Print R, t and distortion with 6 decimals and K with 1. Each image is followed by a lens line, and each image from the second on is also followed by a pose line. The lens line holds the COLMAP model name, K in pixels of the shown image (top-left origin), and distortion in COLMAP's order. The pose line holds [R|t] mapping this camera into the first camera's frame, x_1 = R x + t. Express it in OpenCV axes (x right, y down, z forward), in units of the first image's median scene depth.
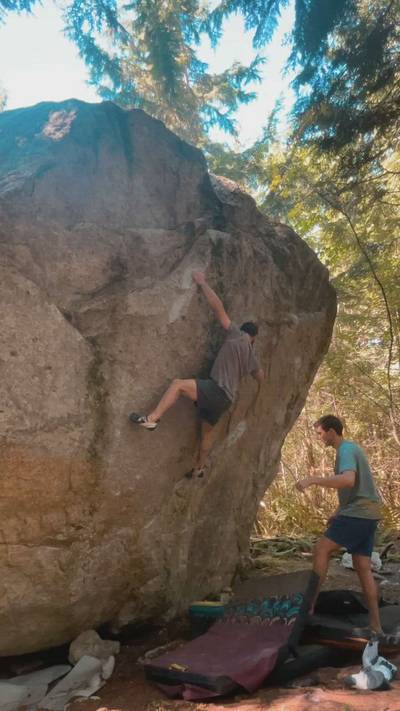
lens RADIAL K [[400.8, 0, 192.5], [0, 400.8, 416.4], [0, 0, 1]] dist [0.030470, -0.005785]
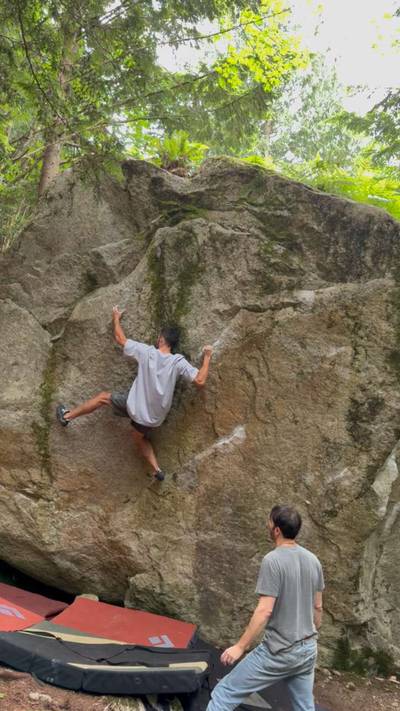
lens RADIAL K [[564.3, 0, 199.6], [0, 564.3, 353.6], [0, 0, 1]] dist [0.068714, -0.125681]
pose [[0.533873, 0.005146, -0.845549, 1.341902], [-0.087065, 0.995001, -0.048916, -0.091910], [0.841070, 0.099732, 0.531652, 0.372199]]
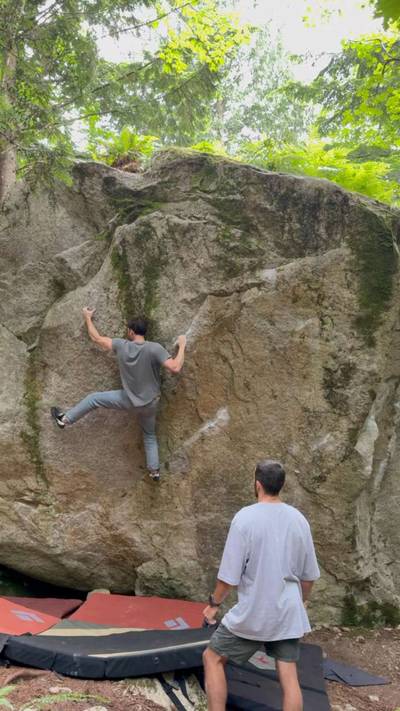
lens RADIAL K [[564.3, 0, 200.8], [0, 564.3, 353.8], [0, 0, 1]] dist [0.068714, -0.125681]
pose [[0.552950, -0.045079, -0.831994, 1.390856], [0.047389, 0.998621, -0.022611, -0.099288], [0.831866, -0.026925, 0.554323, 0.377210]]
